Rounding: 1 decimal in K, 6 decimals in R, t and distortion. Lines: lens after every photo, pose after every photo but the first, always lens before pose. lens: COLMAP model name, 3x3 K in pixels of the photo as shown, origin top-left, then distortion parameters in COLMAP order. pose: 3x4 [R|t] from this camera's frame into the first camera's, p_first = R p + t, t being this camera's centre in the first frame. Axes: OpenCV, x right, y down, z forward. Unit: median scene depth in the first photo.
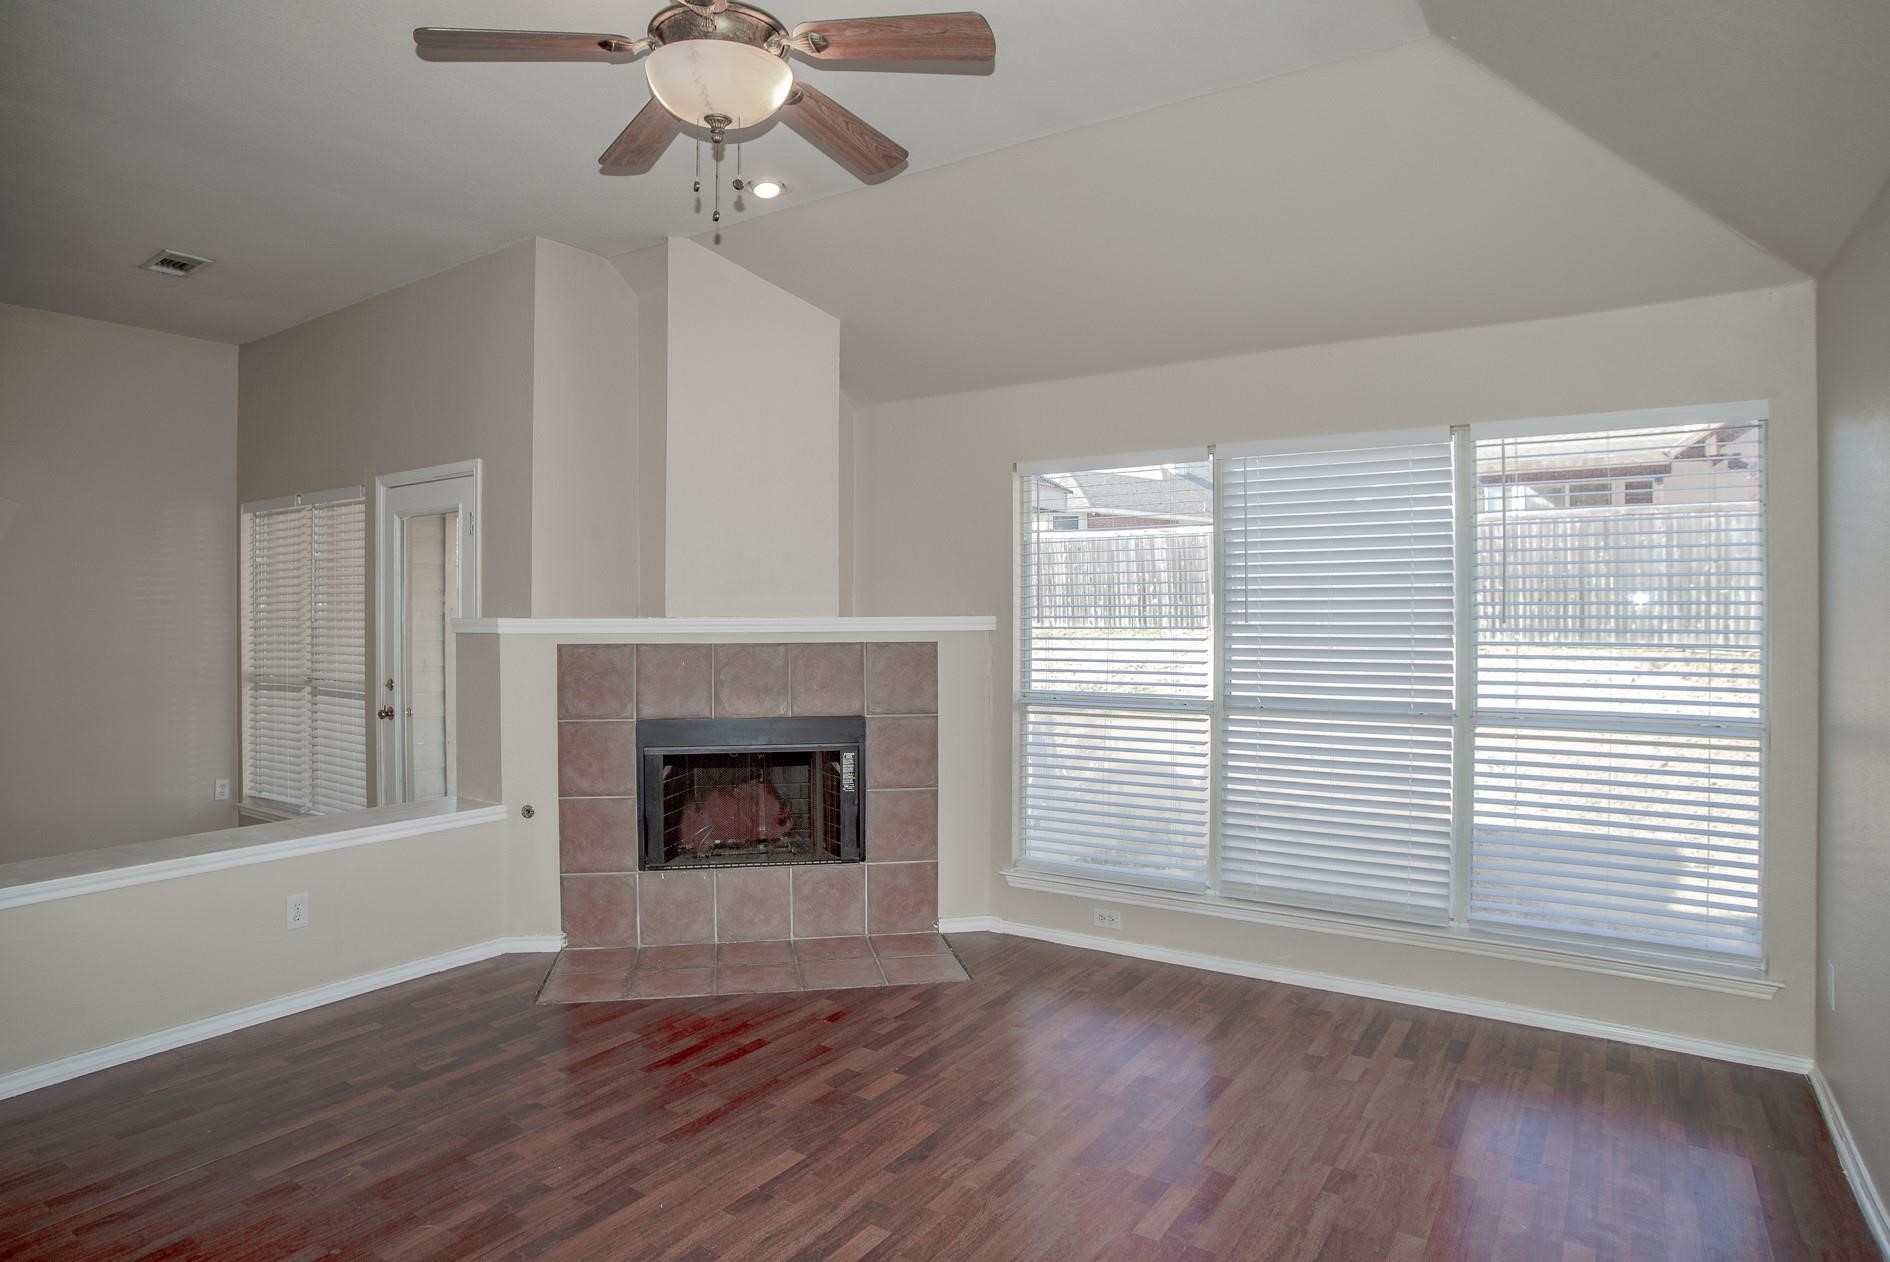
lens RADIAL K [[1068.2, 0, 945.0], [0, 1068.2, 631.0], [0, 0, 1]] dist [-0.090033, 0.074851]
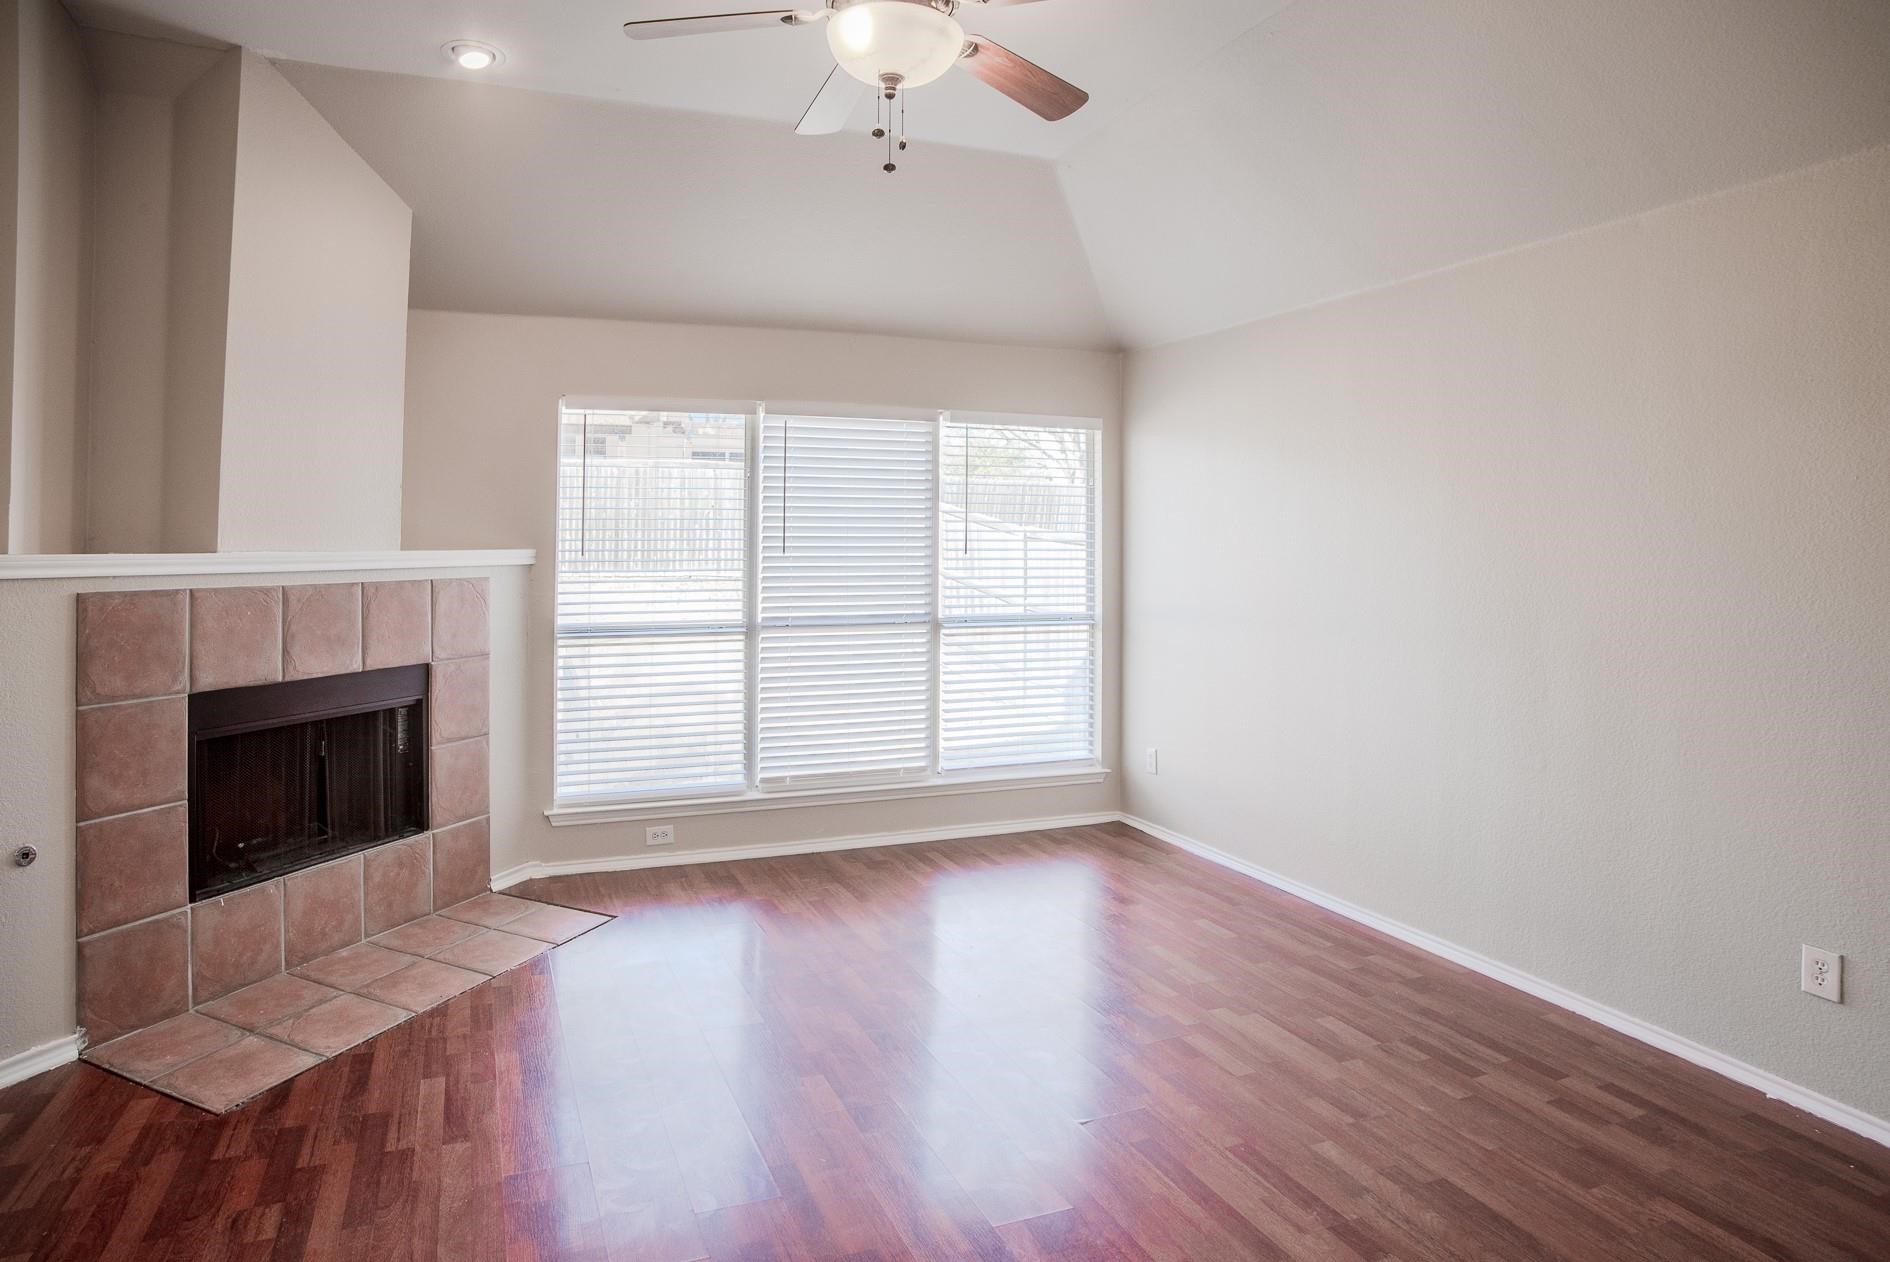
lens RADIAL K [[1063.5, 0, 844.9], [0, 1063.5, 526.8], [0, 0, 1]] dist [-0.090550, 0.074015]
pose [[0.611991, 0.013491, 0.790749, -0.578641], [0.006237, 0.999741, -0.021883, -0.012274], [-0.790840, 0.018324, 0.611749, 0.207847]]
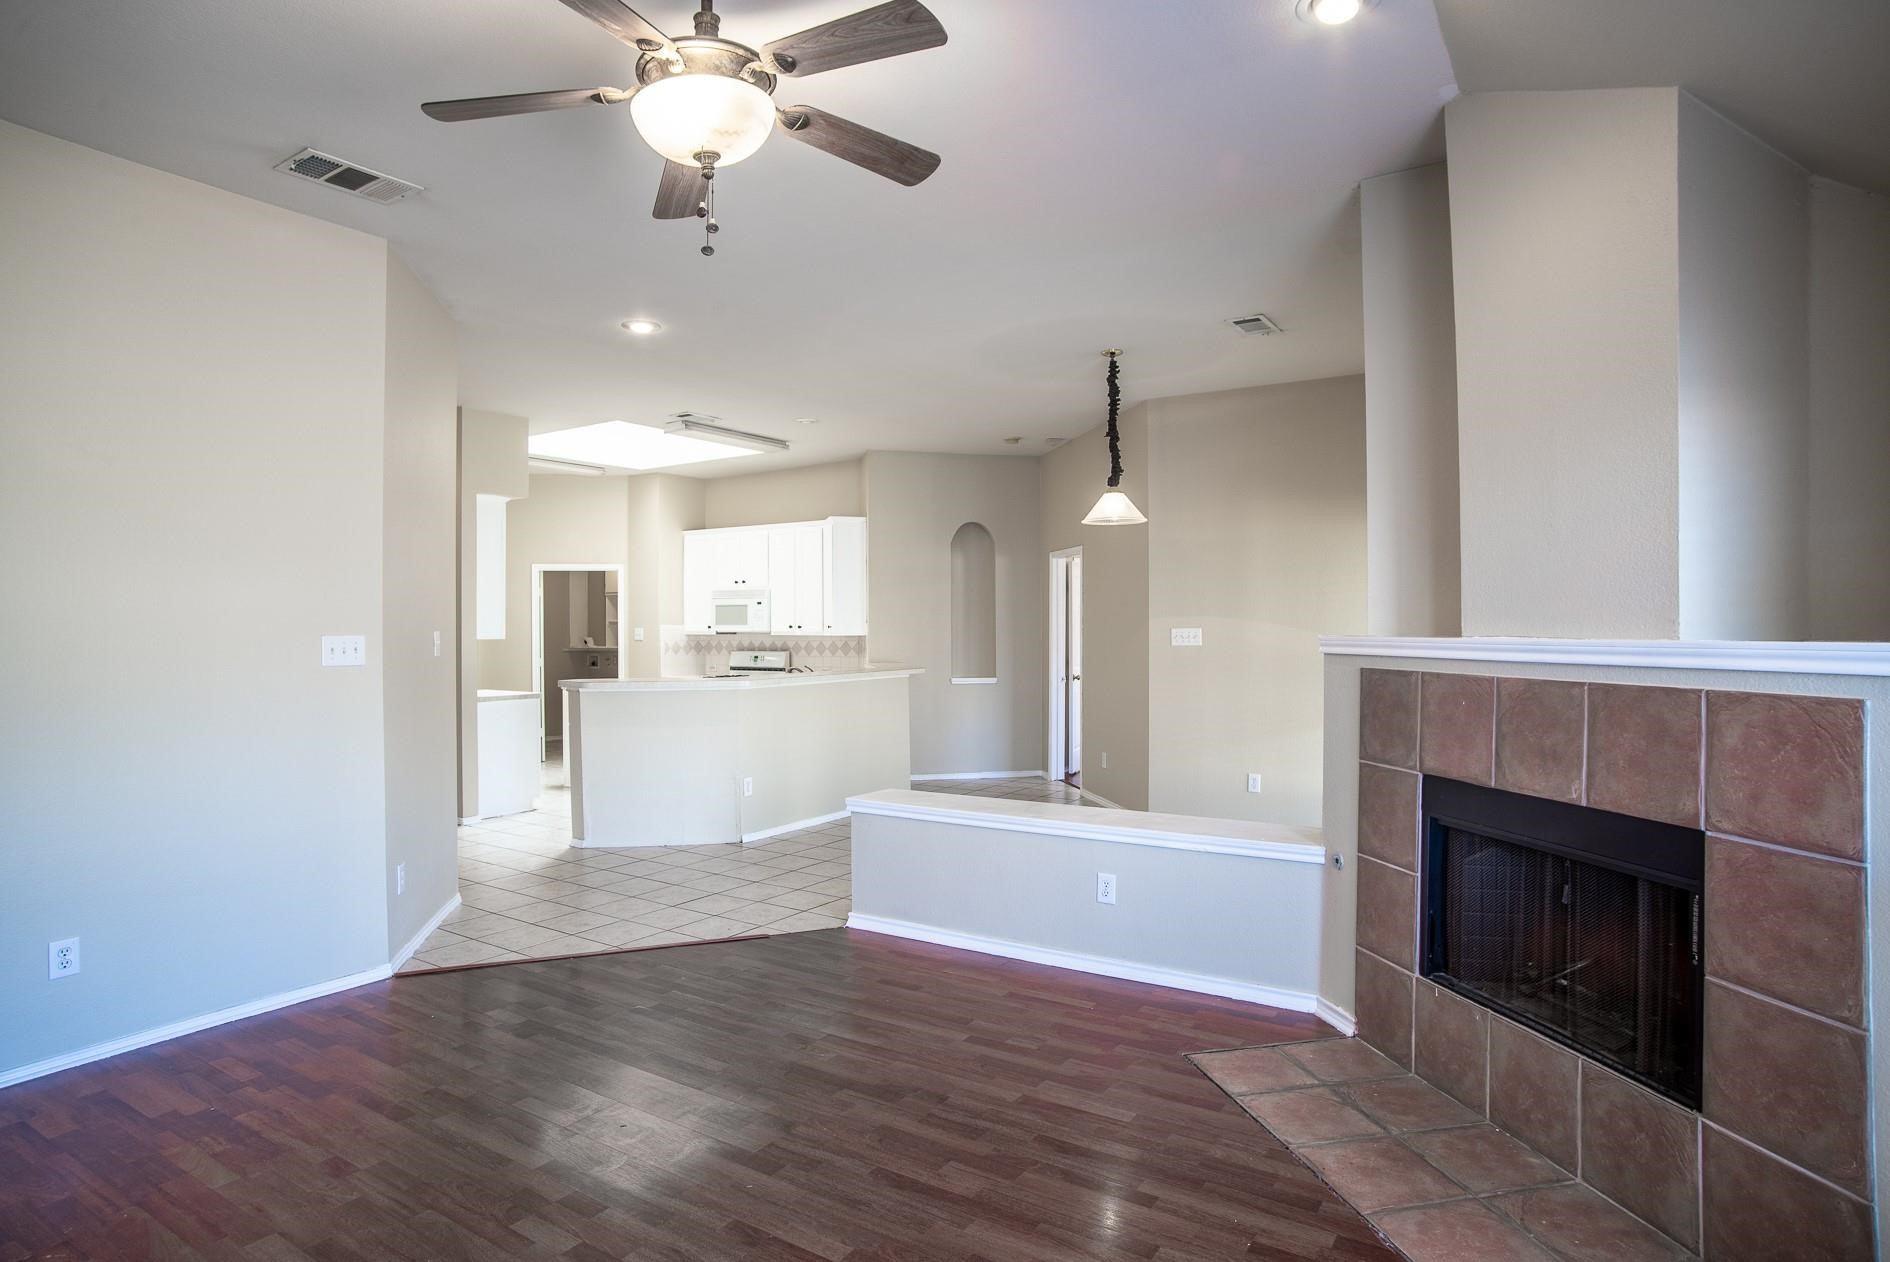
lens RADIAL K [[1068.2, 0, 945.0], [0, 1068.2, 631.0], [0, 0, 1]] dist [-0.090033, 0.074851]
pose [[0.008243, 0.007770, -0.999936, 0.446667], [-0.010379, 0.999917, 0.007685, -0.018865], [0.999912, 0.010315, 0.008323, 0.655676]]
